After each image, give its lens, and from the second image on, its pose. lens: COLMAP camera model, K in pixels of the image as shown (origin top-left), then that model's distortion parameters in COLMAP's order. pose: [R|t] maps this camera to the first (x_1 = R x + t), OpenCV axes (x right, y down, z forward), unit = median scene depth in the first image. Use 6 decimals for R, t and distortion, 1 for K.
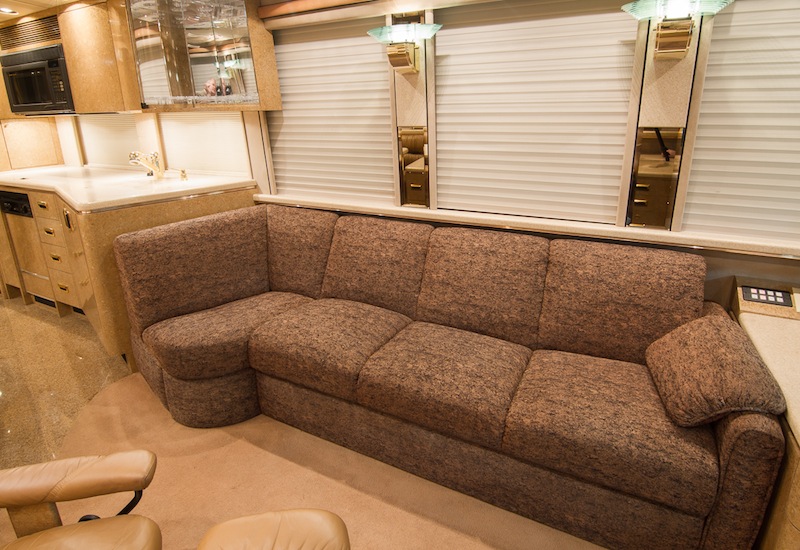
lens RADIAL K [[424.5, 0, 401.5], [0, 424.5, 225.2], [0, 0, 1]] dist [-0.023964, -0.001557]
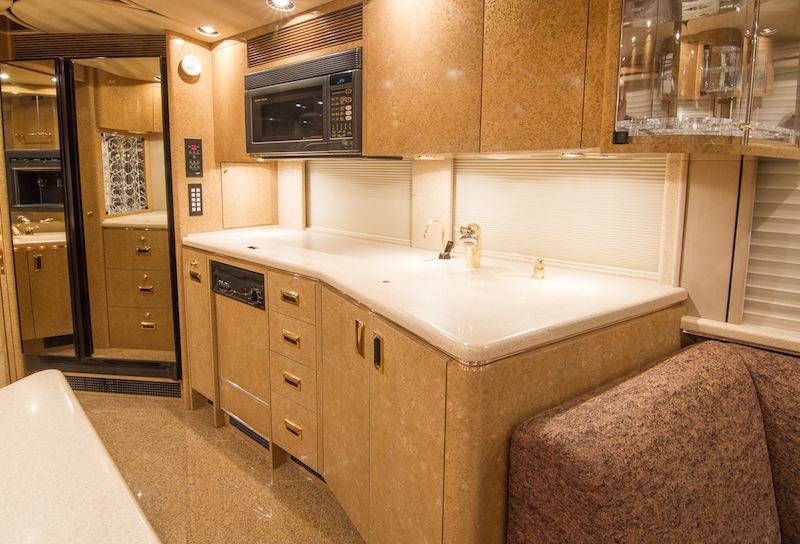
lens RADIAL K [[442.4, 0, 373.1], [0, 442.4, 220.4], [0, 0, 1]] dist [-0.024173, -0.000550]
pose [[0.966609, 0.054550, -0.250383, -0.584392], [-0.090415, 0.986841, -0.134049, -0.083396], [0.239776, 0.152211, 0.958822, 0.378040]]
